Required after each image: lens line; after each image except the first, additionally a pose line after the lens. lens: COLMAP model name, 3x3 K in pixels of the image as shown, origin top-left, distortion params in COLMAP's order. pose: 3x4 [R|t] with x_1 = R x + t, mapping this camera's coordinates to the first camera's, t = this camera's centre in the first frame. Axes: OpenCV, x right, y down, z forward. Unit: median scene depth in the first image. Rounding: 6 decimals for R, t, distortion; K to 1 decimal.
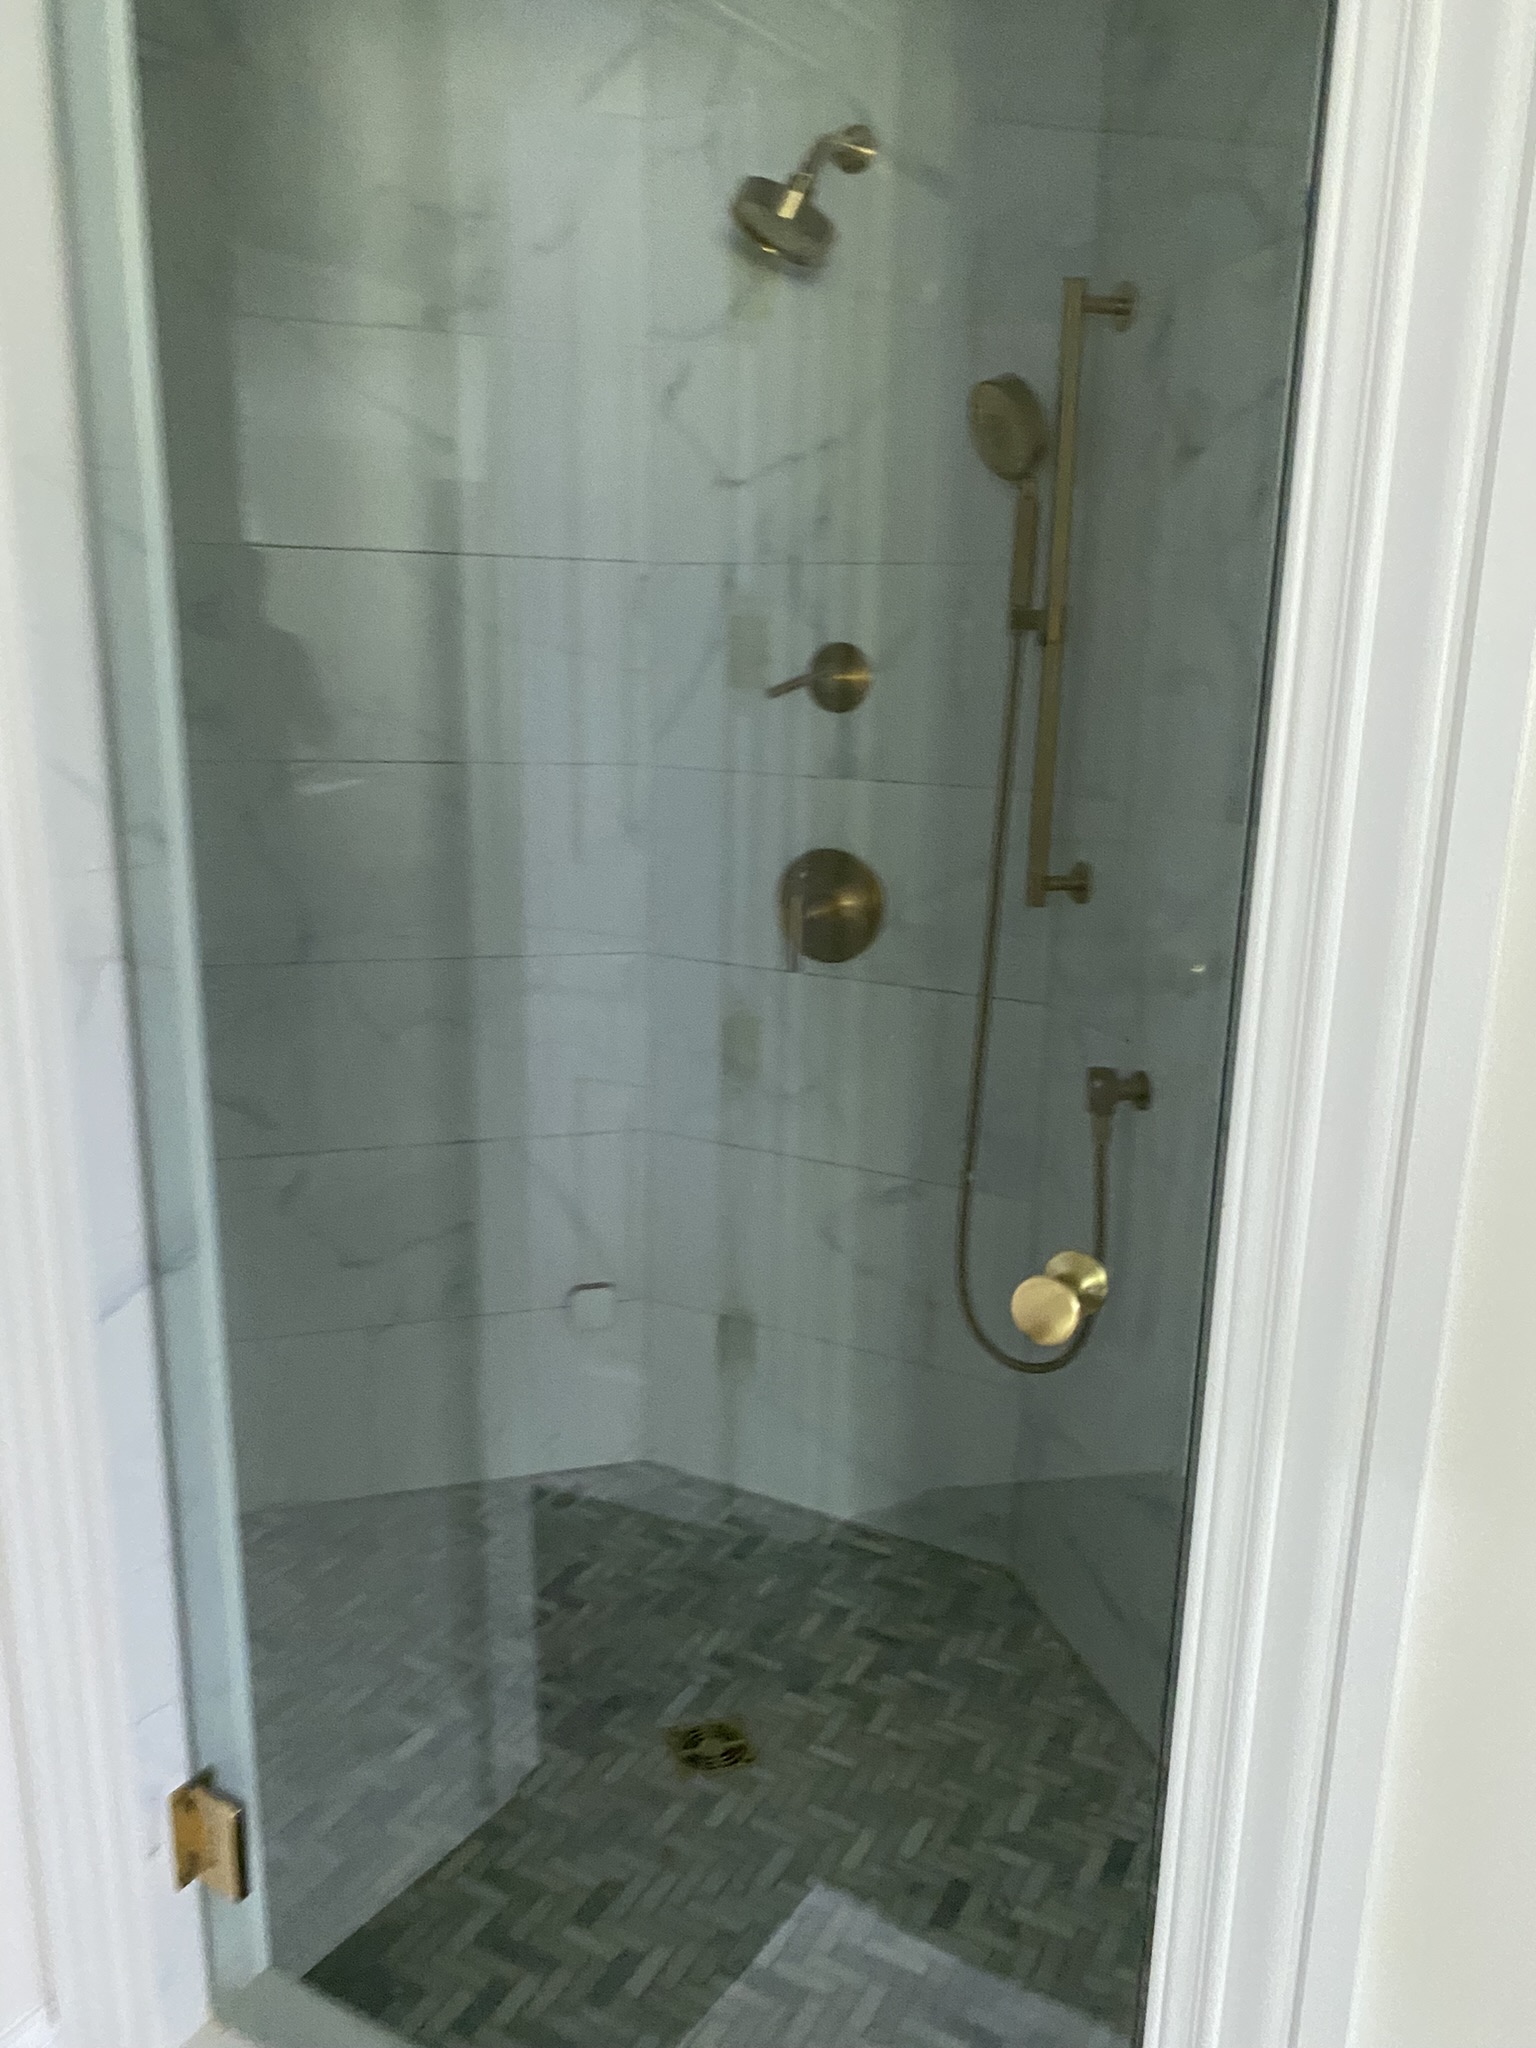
lens RADIAL K [[1560.2, 0, 771.1], [0, 1560.2, 1021.0], [0, 0, 1]] dist [0.047701, -0.045118]
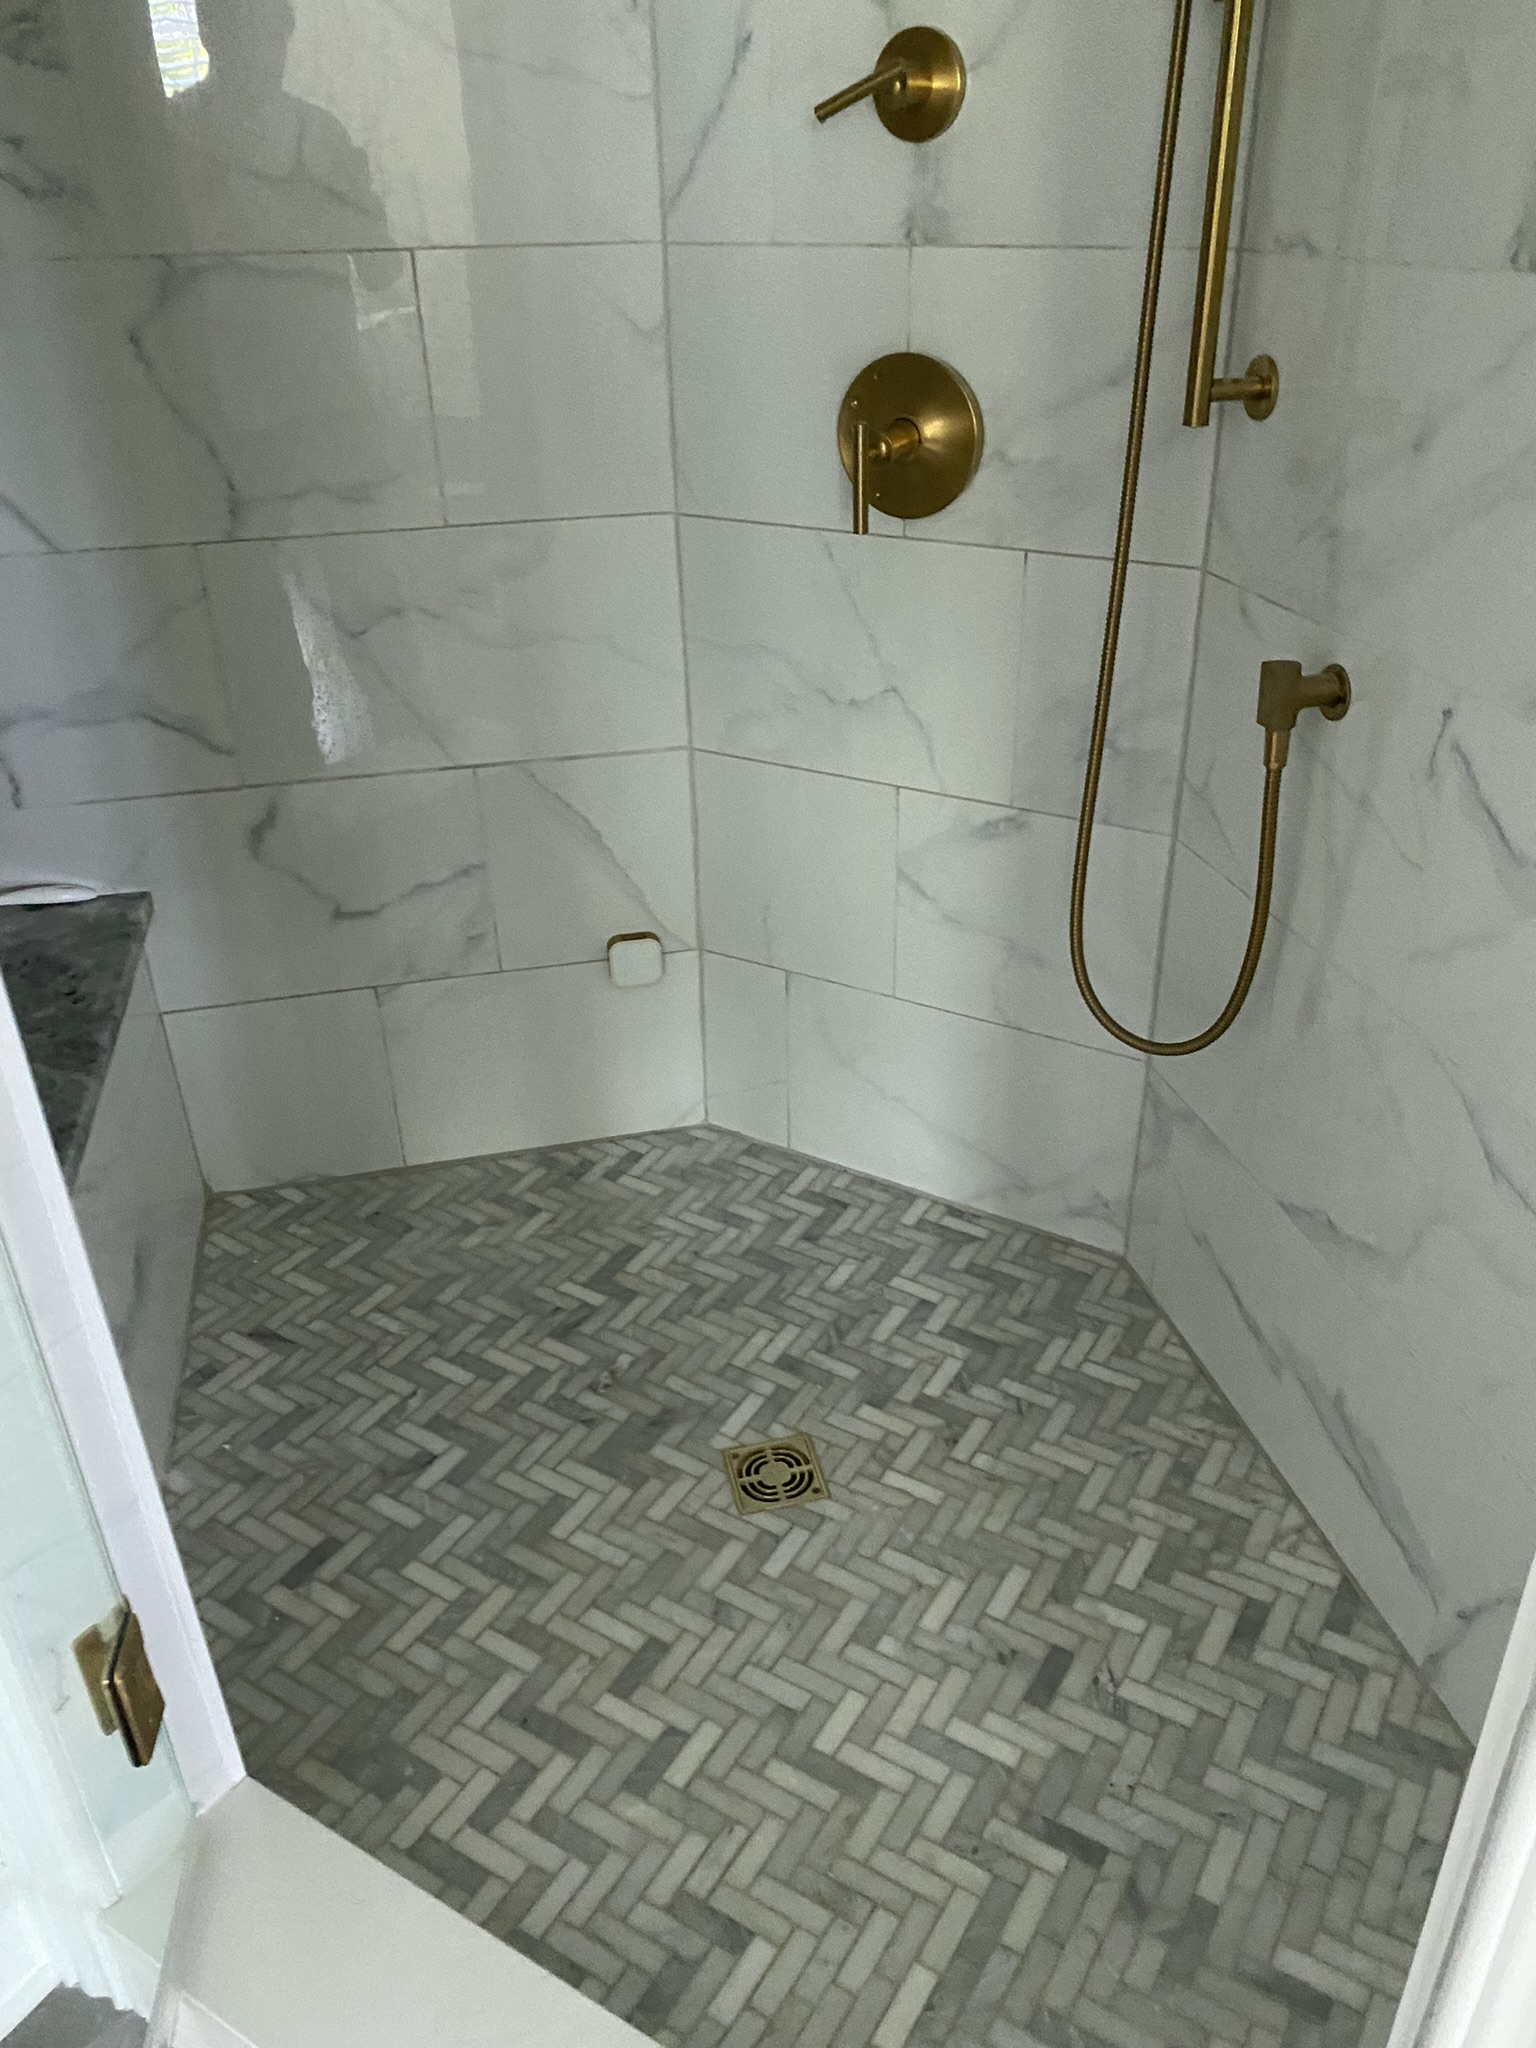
lens RADIAL K [[1560.2, 0, 782.2], [0, 1560.2, 1039.3], [0, 0, 1]] dist [0.047701, -0.045118]
pose [[0.997802, -0.014243, -0.064721, 0.024789], [0.031827, 0.959620, 0.279493, -0.011359], [0.058127, -0.280938, 0.957964, 0.224633]]
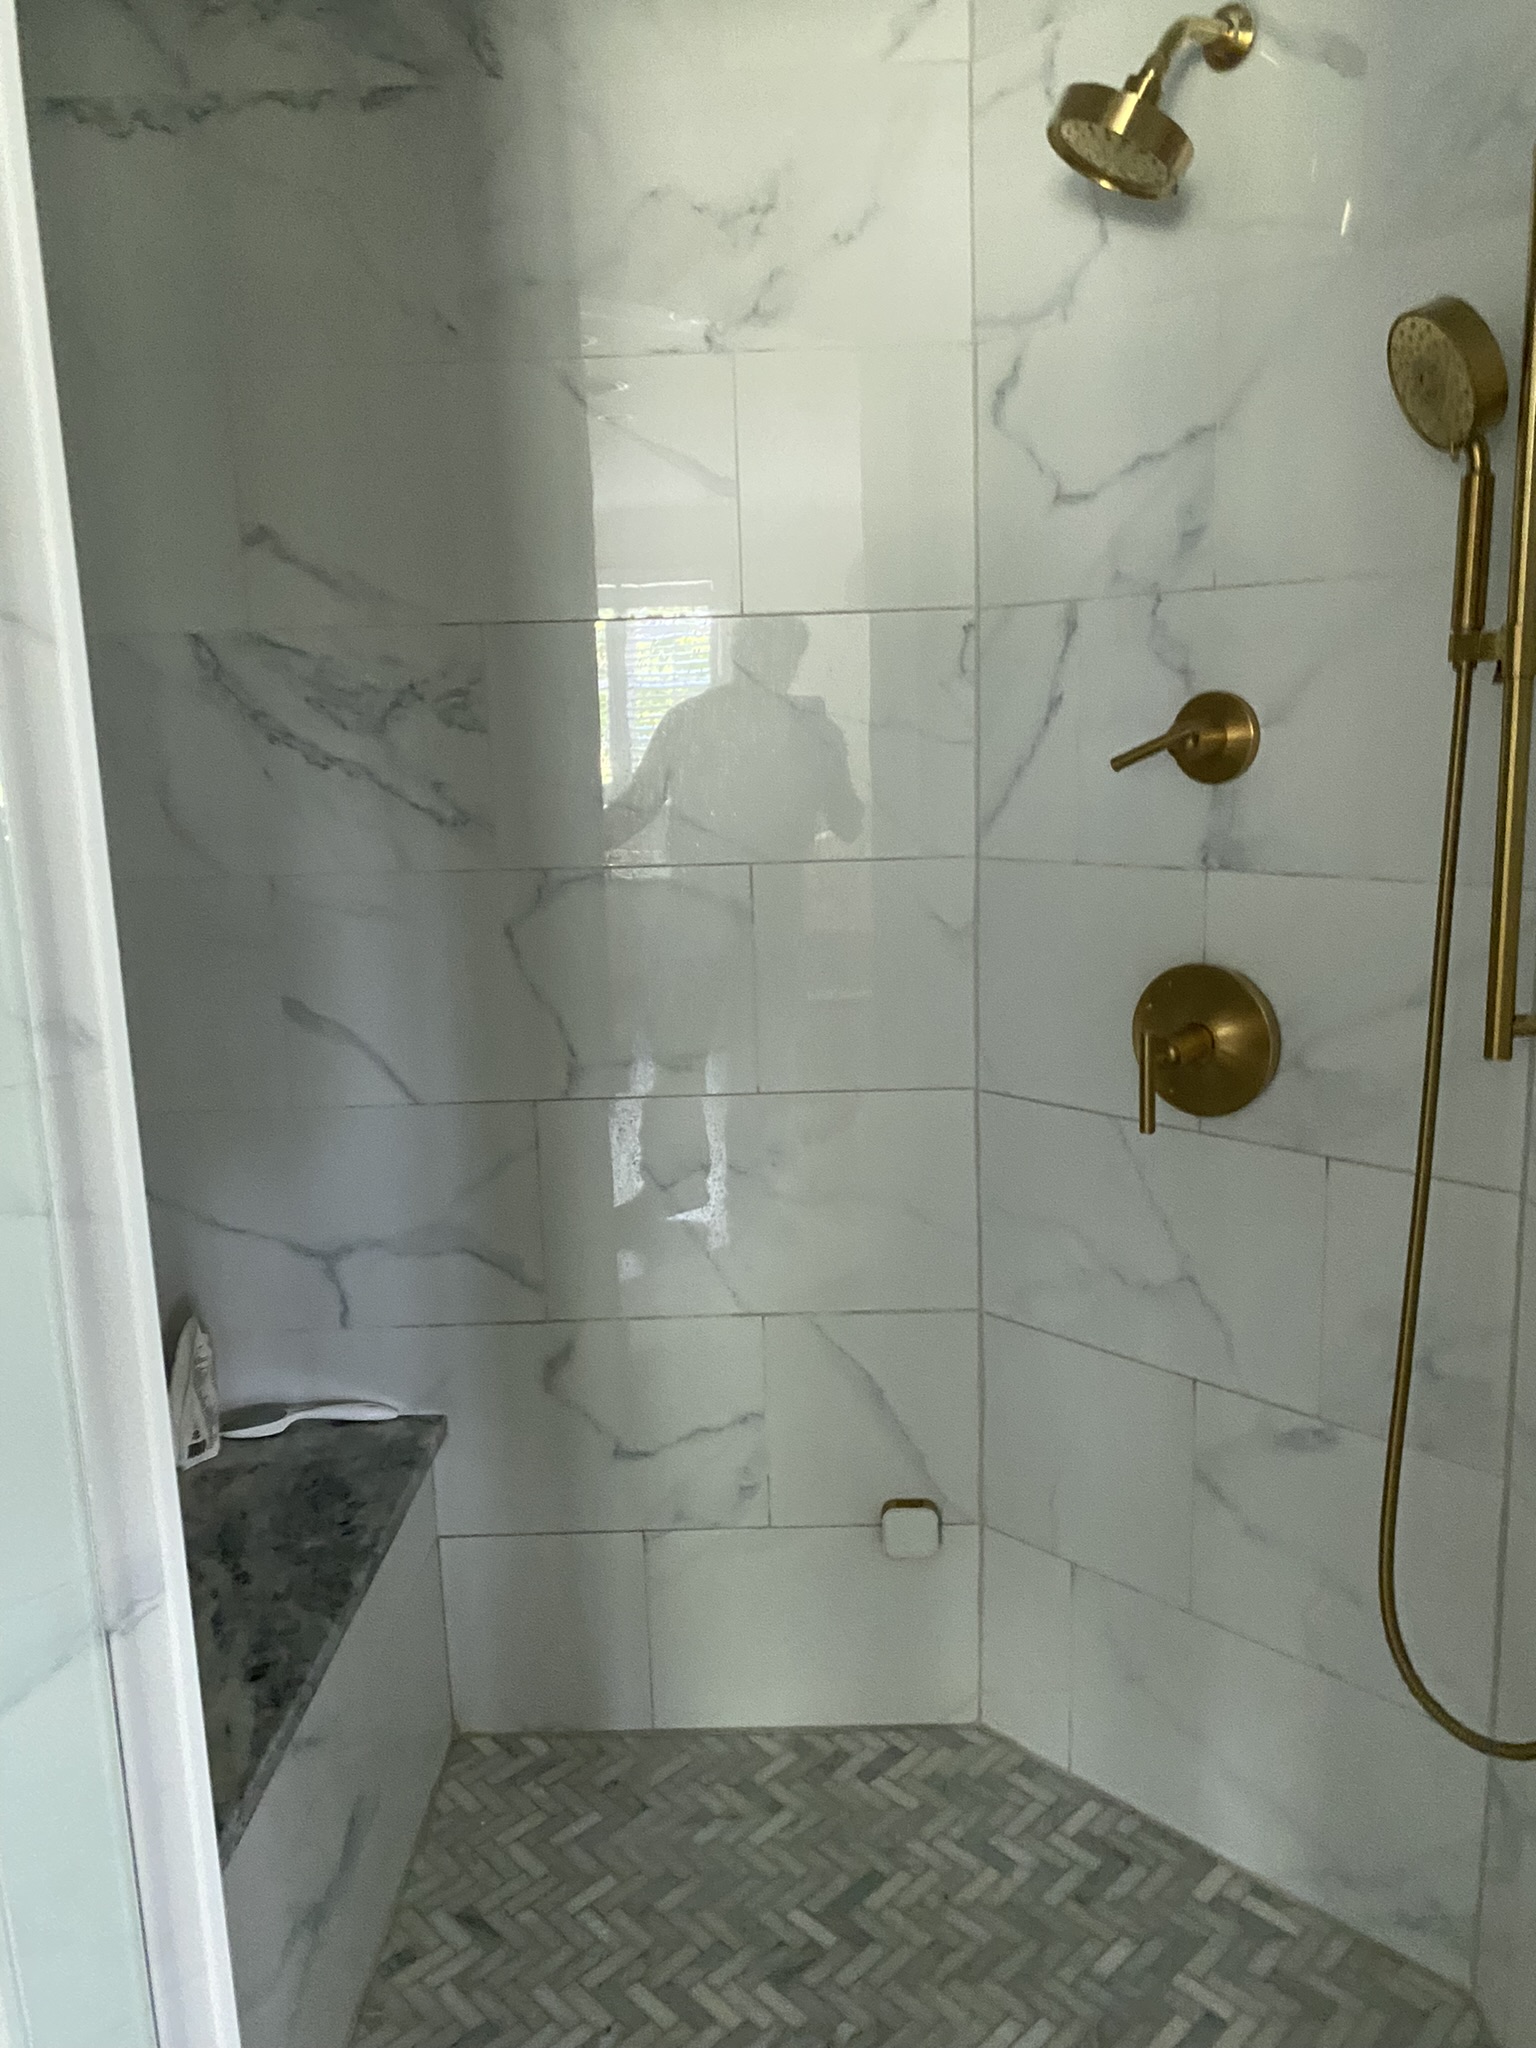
lens RADIAL K [[1560.2, 0, 769.6], [0, 1560.2, 1010.2], [0, 0, 1]] dist [0.047701, -0.045118]
pose [[0.954195, 0.002202, -0.299177, 0.071991], [-0.014333, 0.999161, -0.038359, -0.063285], [0.298842, 0.040890, 0.953426, 0.247966]]
